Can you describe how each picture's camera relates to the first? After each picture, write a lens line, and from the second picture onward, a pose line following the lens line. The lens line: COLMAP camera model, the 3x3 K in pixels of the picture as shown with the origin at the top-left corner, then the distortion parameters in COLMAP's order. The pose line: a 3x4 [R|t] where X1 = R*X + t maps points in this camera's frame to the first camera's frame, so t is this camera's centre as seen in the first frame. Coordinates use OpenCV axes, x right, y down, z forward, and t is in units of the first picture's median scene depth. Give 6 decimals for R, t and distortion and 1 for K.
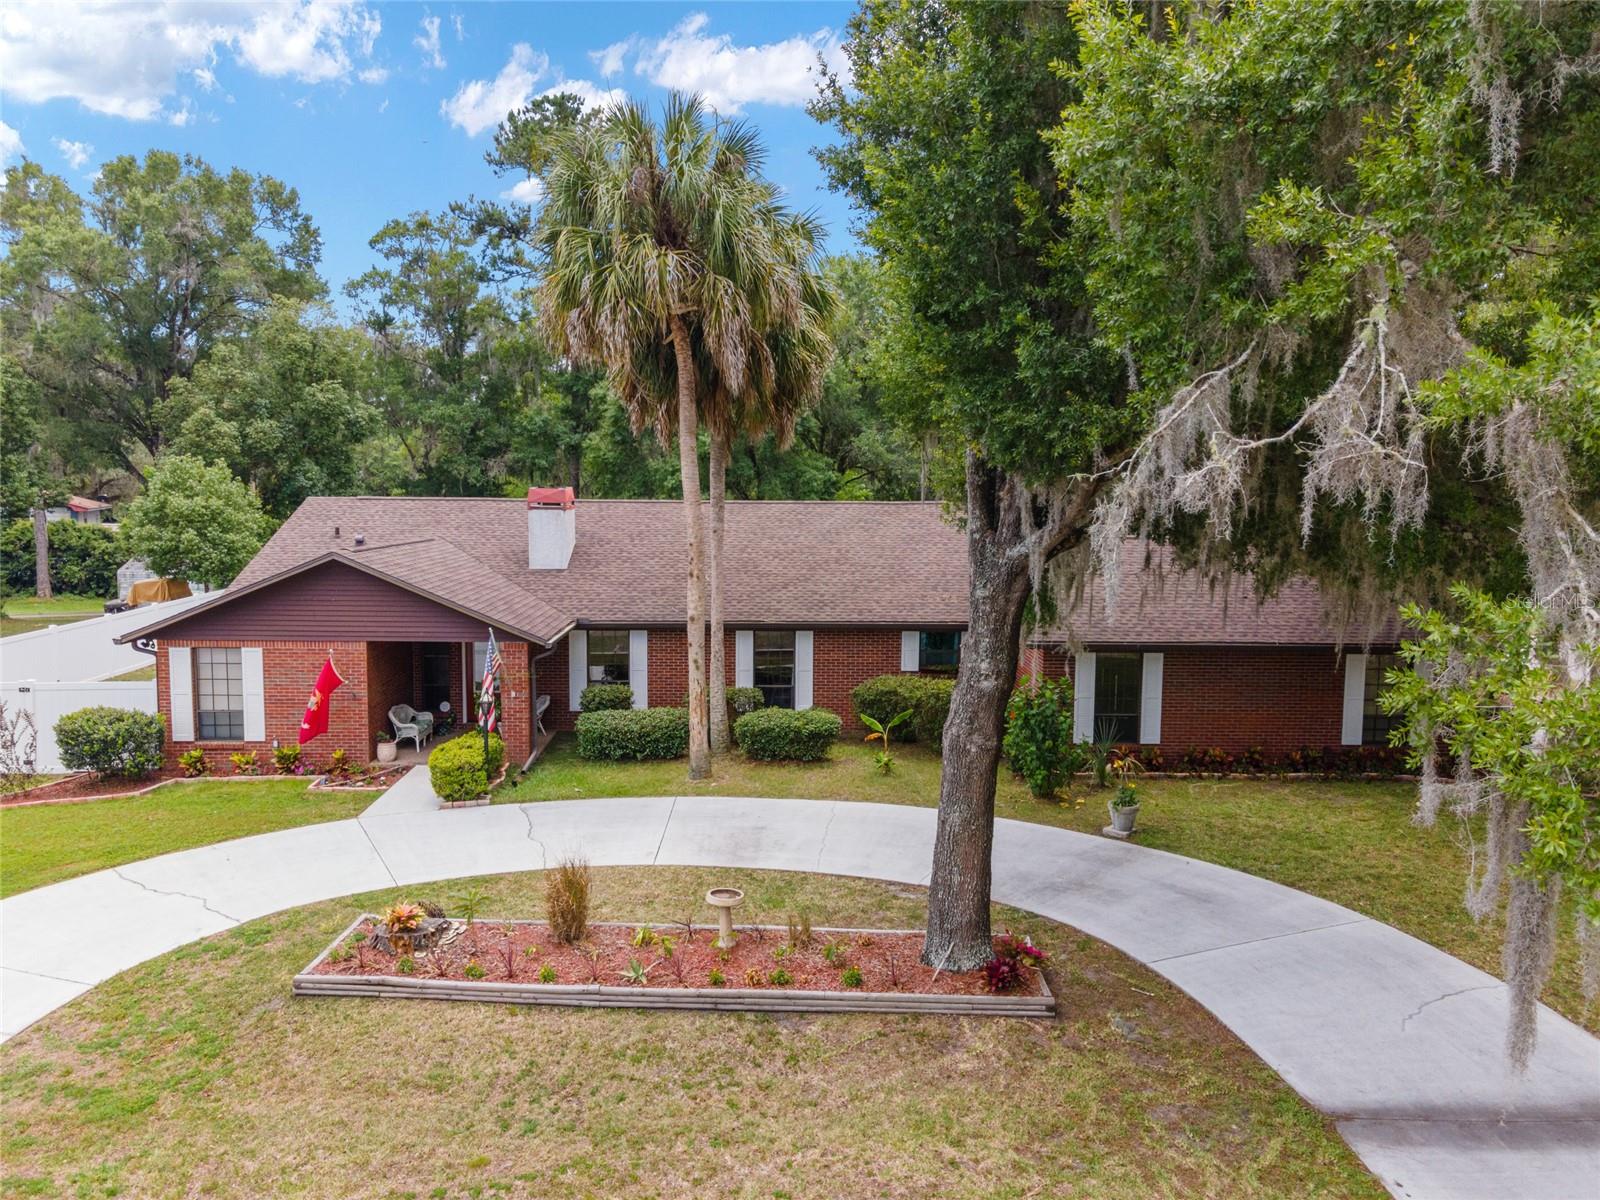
lens RADIAL K [[1154.7, 0, 800.0], [0, 1154.7, 600.0], [0, 0, 1]] dist [0.010351, 0.044755]
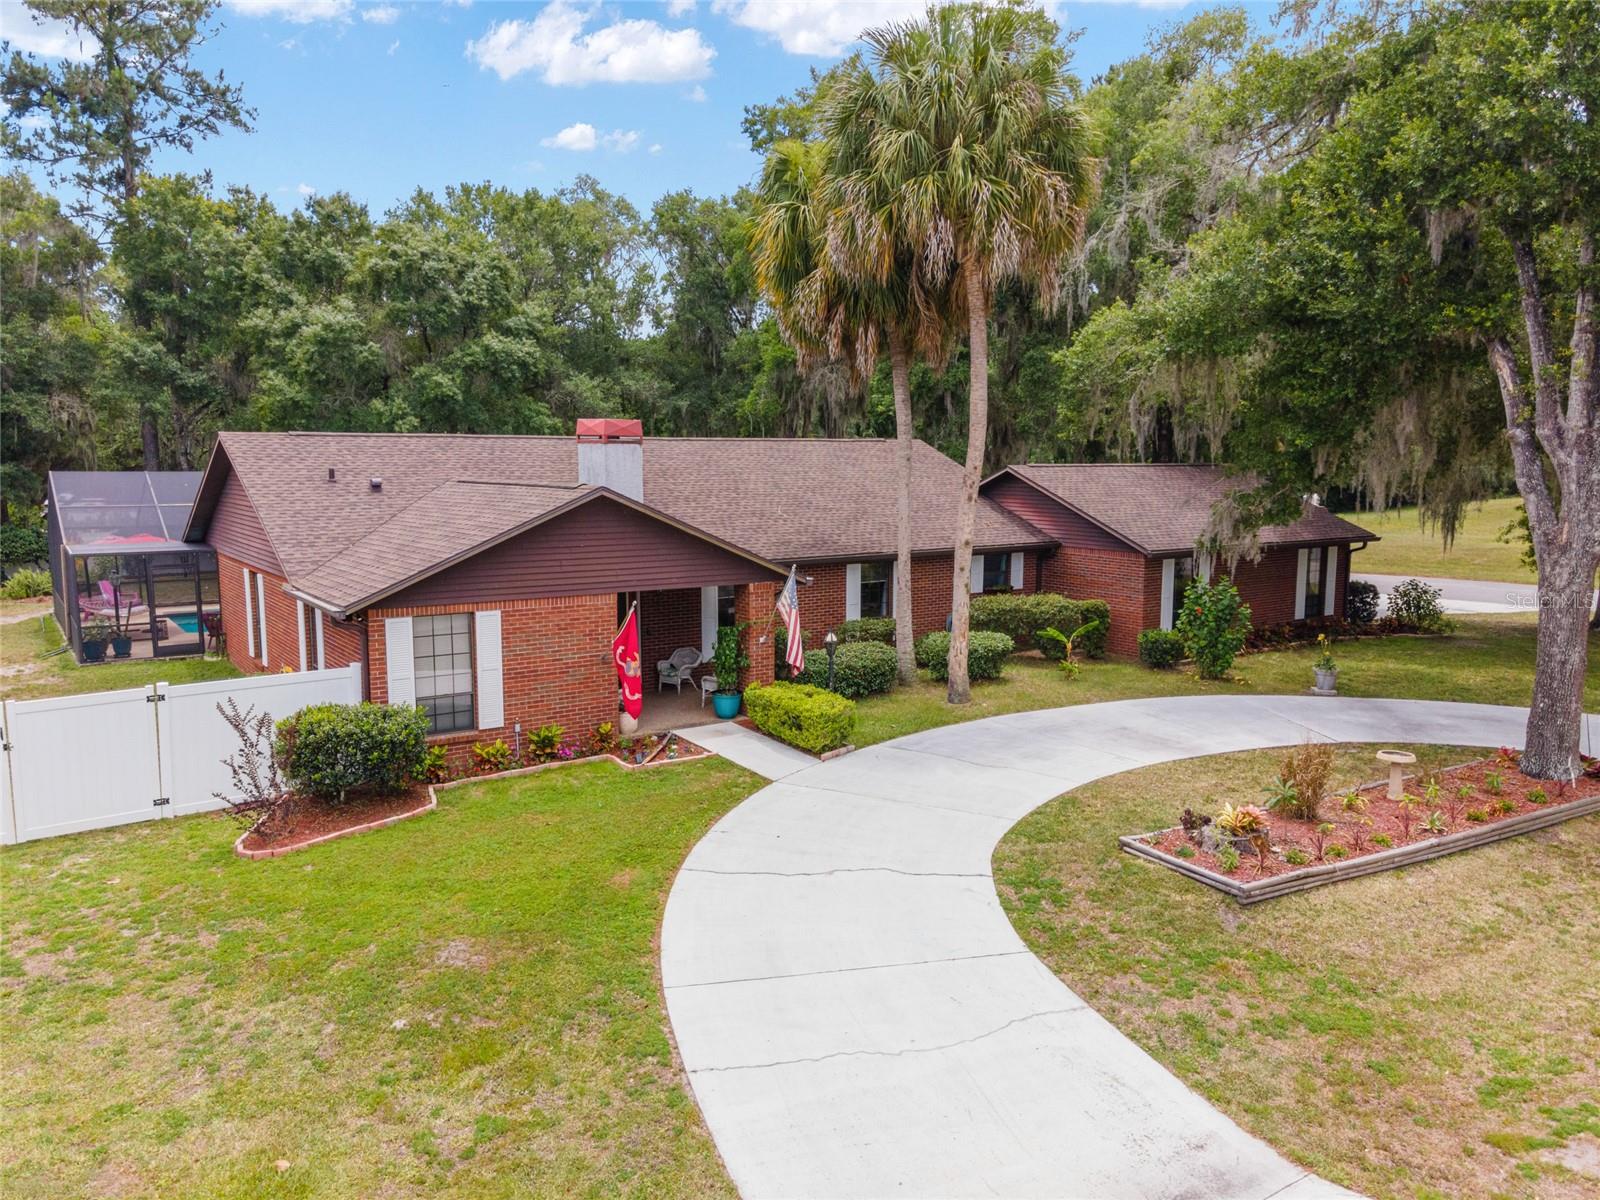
lens RADIAL K [[1154.7, 0, 800.0], [0, 1154.7, 600.0], [0, 0, 1]] dist [0.010351, 0.044755]
pose [[0.843119, -0.076339, 0.532281, -0.722966], [0.060055, 0.997047, 0.047870, 0.008775], [-0.534363, -0.008394, 0.845213, 0.219884]]
